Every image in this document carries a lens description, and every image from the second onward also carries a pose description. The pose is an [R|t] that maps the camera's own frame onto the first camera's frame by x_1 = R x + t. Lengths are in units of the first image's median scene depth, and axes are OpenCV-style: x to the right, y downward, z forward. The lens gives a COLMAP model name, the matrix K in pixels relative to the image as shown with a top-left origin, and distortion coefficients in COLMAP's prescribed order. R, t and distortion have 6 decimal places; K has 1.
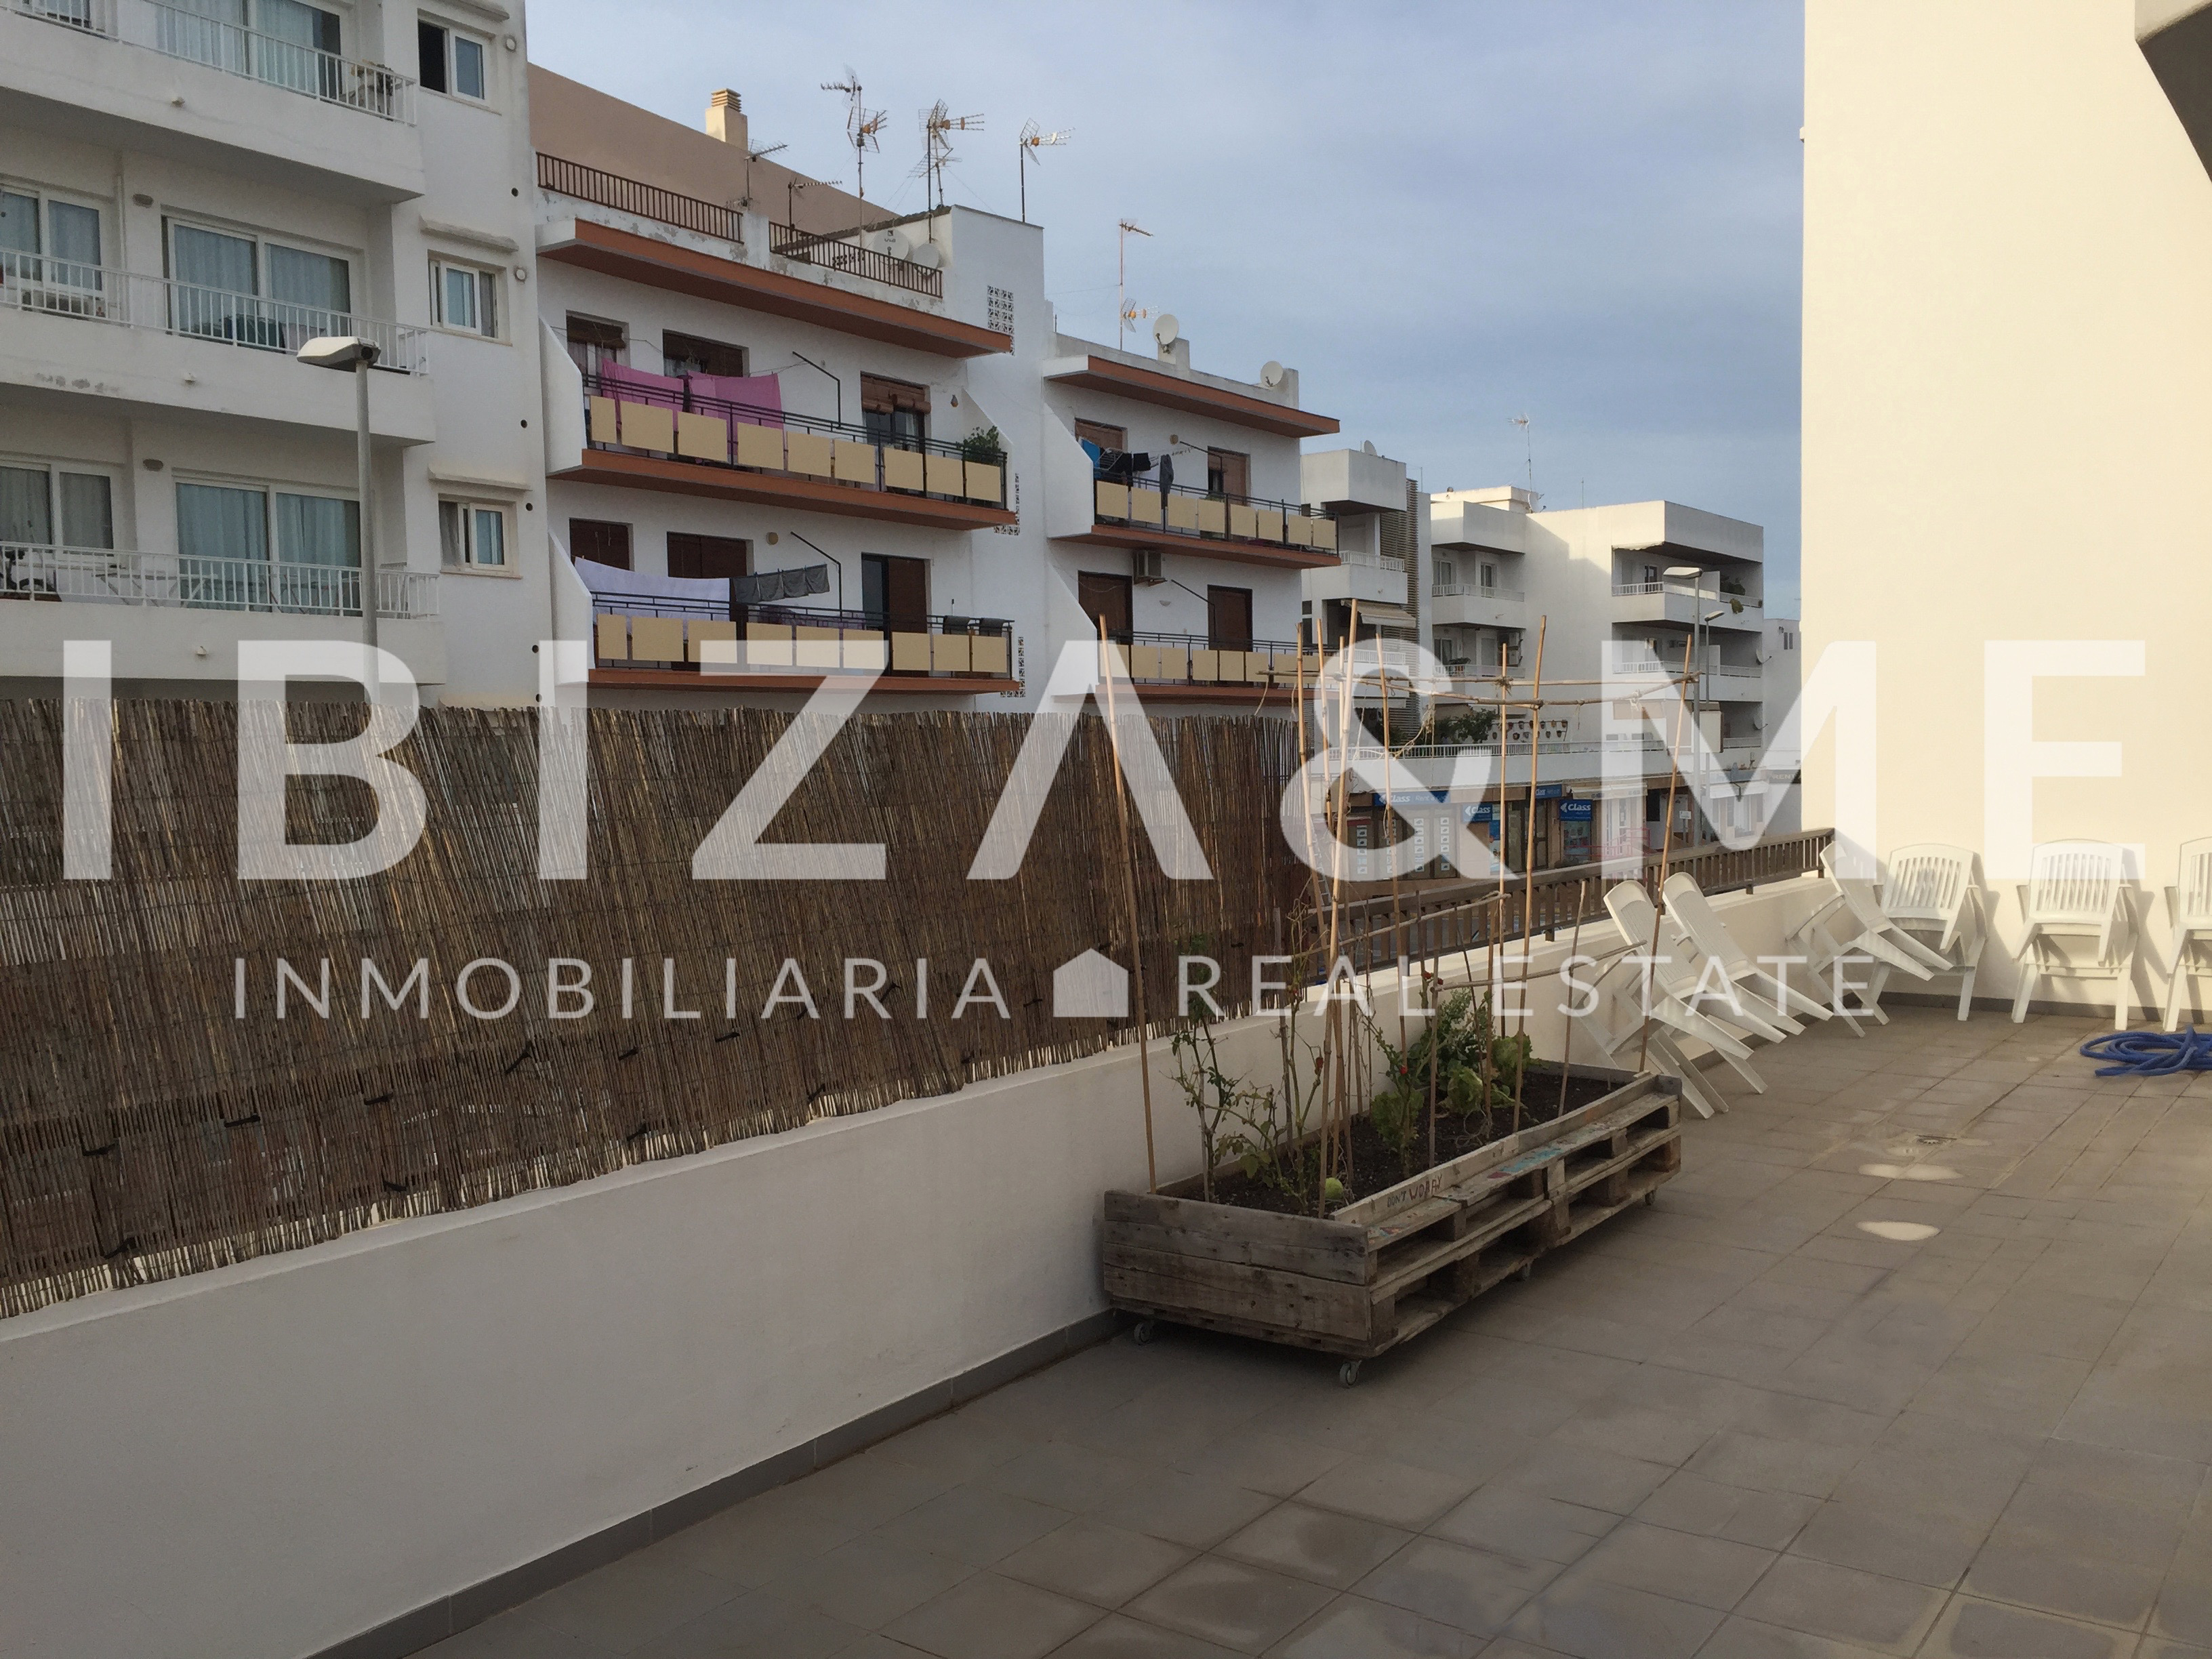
lens RADIAL K [[1883.3, 0, 1118.4], [0, 1883.3, 823.7], [0, 0, 1]] dist [0.026519, -0.031302]
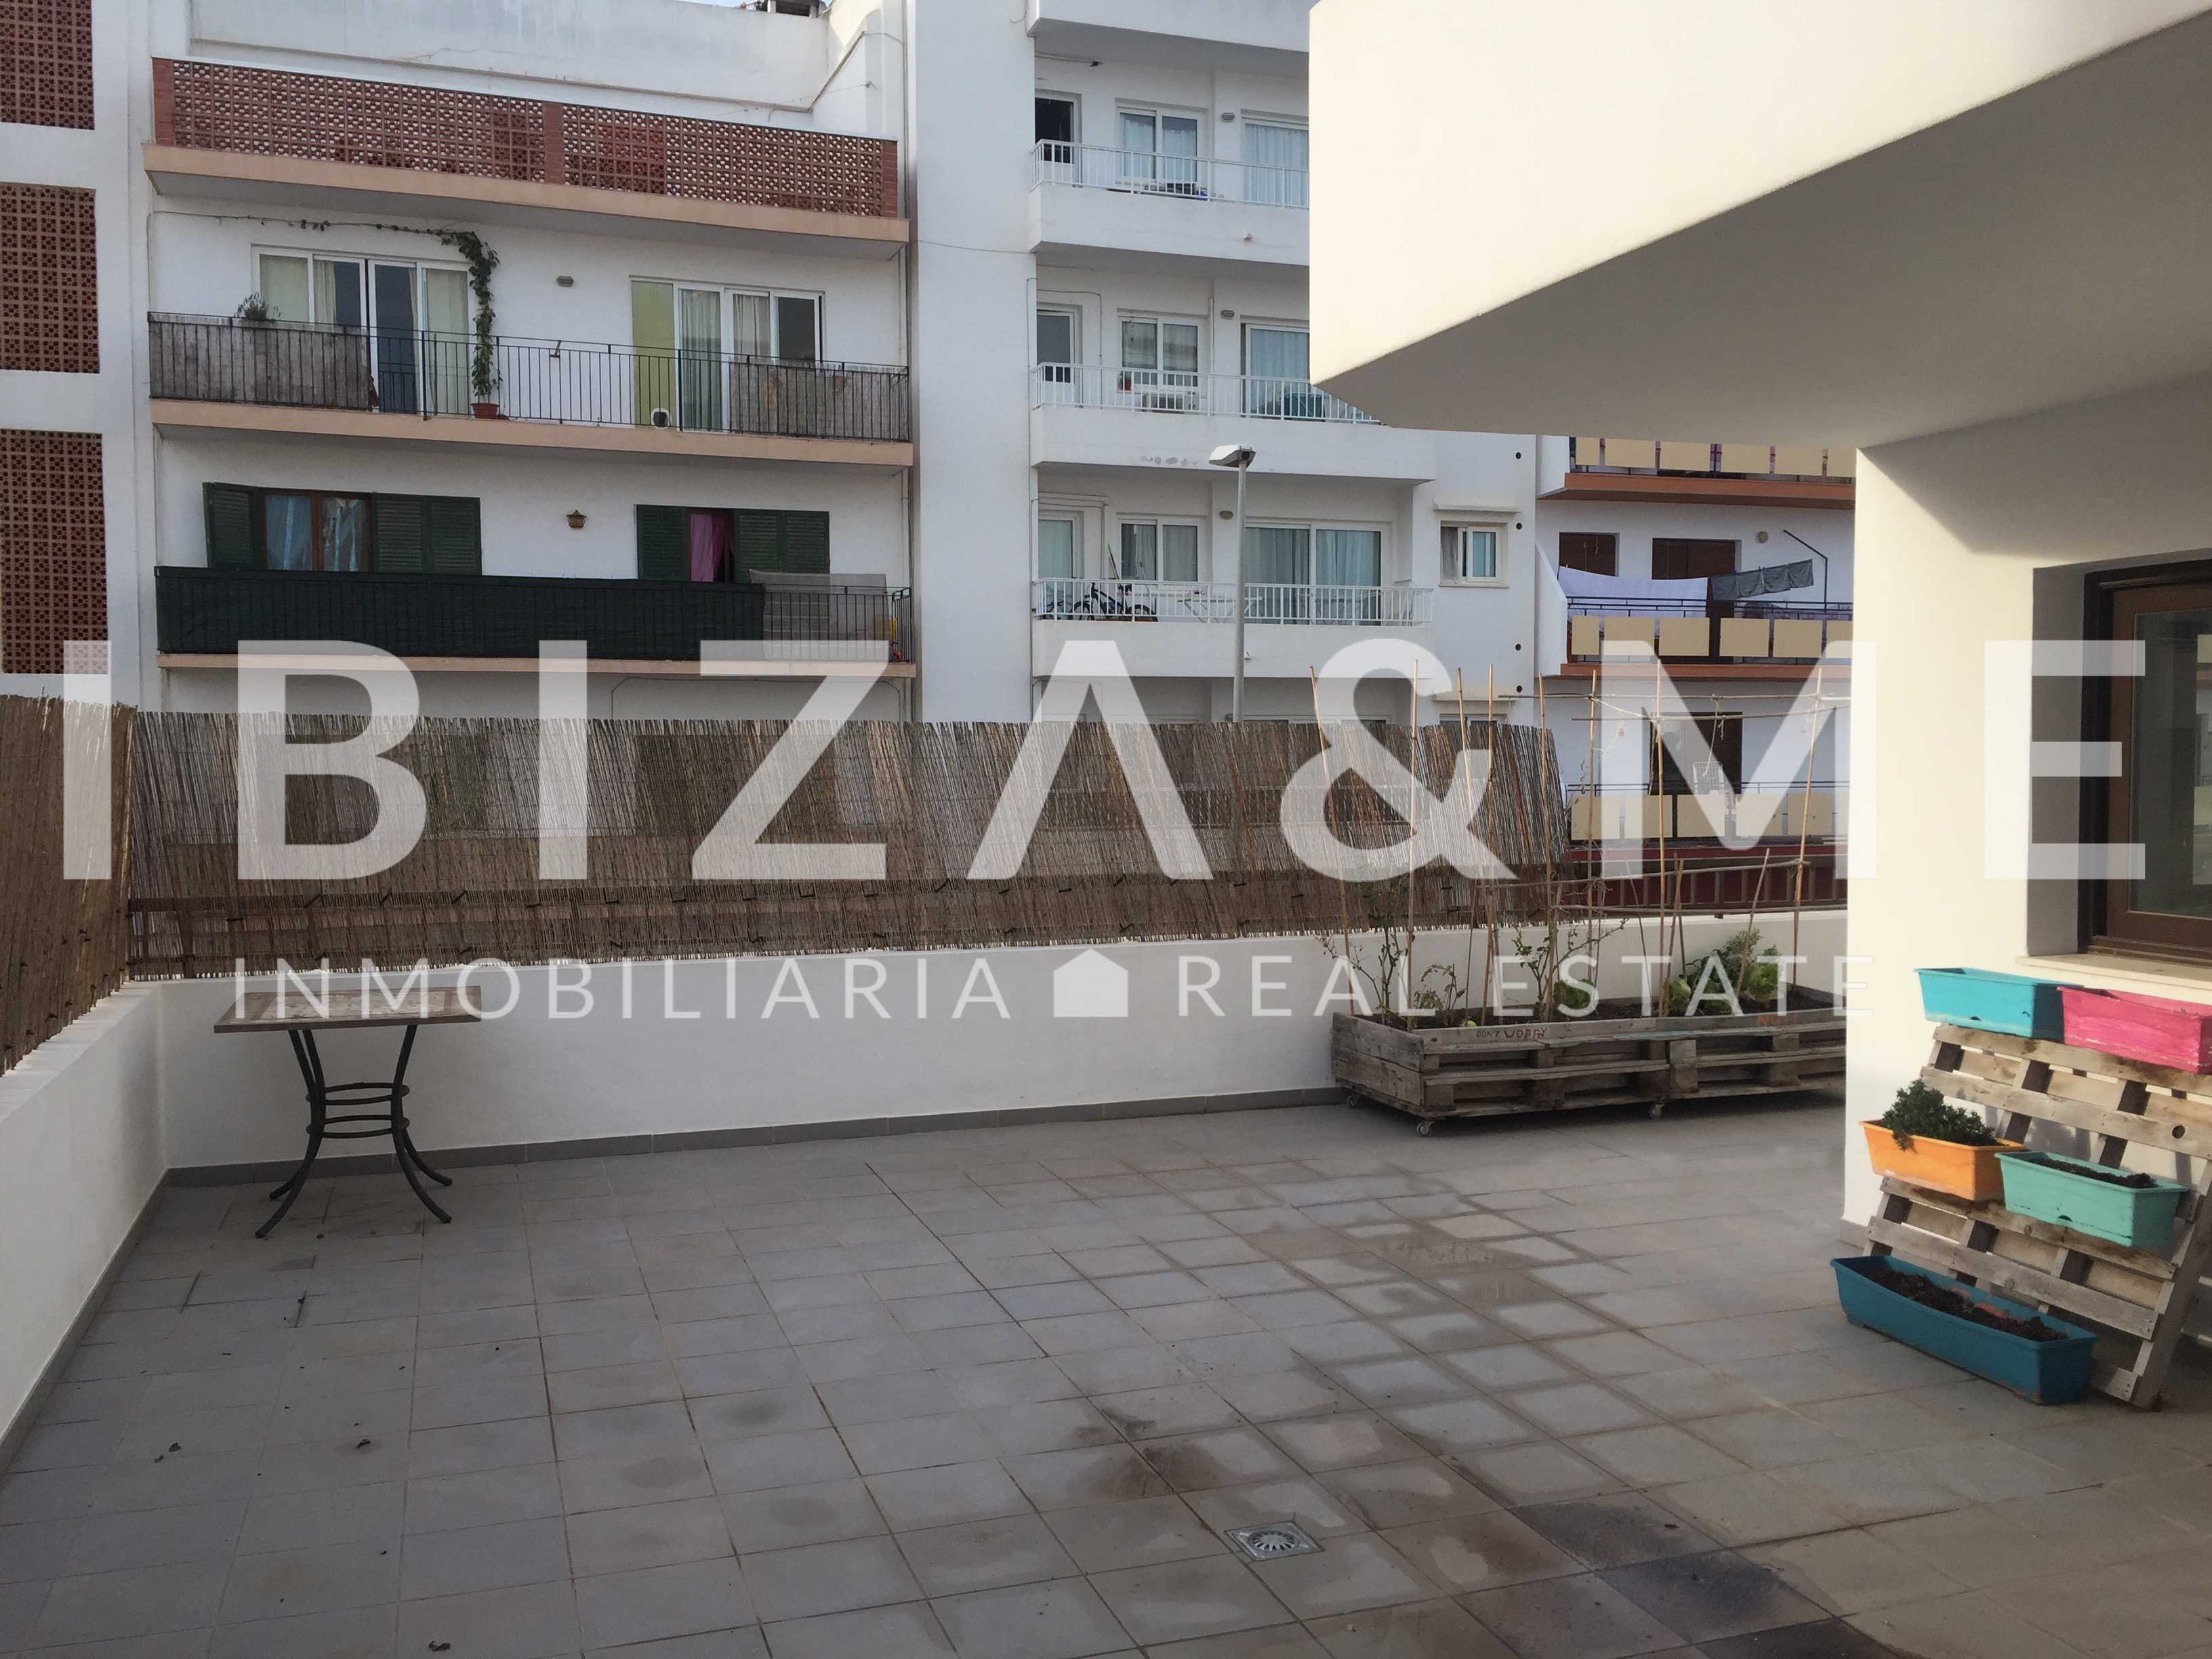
lens RADIAL K [[1883.3, 0, 1105.0], [0, 1883.3, 831.0], [0, 0, 1]] dist [0.026519, -0.031302]
pose [[0.809590, 0.042415, -0.585462, 0.178493], [-0.033611, 0.999099, 0.025903, -0.000193], [0.586033, -0.001293, 0.810286, -0.103766]]
